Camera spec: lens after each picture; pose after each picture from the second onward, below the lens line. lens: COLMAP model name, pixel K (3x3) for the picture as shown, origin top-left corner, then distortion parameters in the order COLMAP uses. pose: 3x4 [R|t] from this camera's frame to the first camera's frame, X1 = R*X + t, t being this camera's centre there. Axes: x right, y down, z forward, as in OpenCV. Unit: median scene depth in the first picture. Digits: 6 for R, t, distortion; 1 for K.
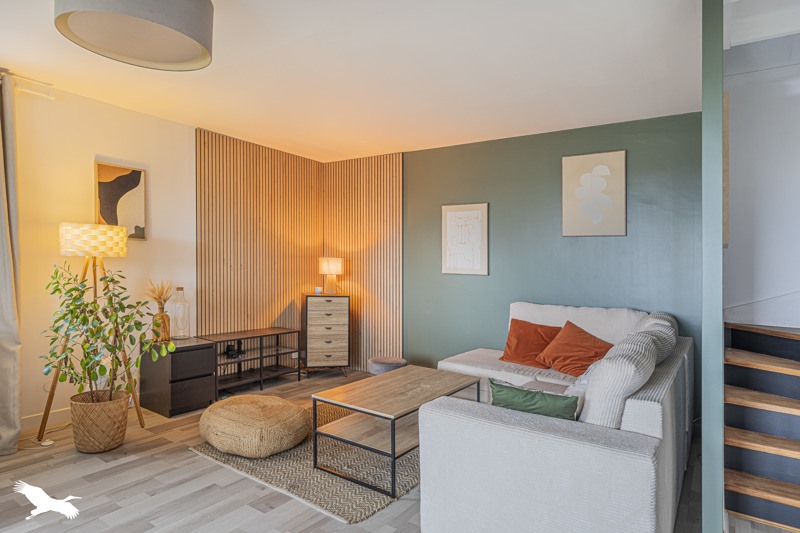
lens RADIAL K [[454.6, 0, 394.8], [0, 454.6, 258.4], [0, 0, 1]] dist [-0.007018, -0.000579]
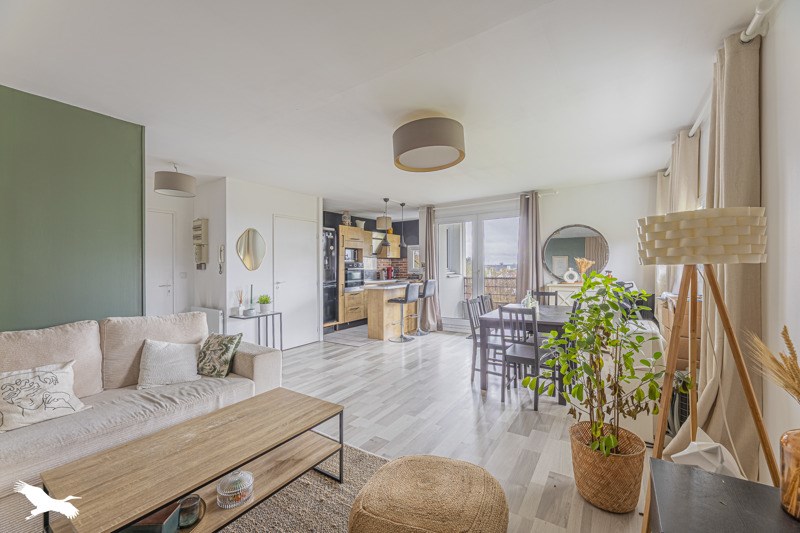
lens RADIAL K [[331.7, 0, 402.8], [0, 331.7, 273.7], [0, 0, 1]] dist [0.003525, -0.000424]
pose [[-0.999808, -0.010215, -0.016706, -0.288174], [-0.010395, 0.999888, 0.010721, 0.012547], [0.016595, 0.010893, -0.999803, 1.685078]]
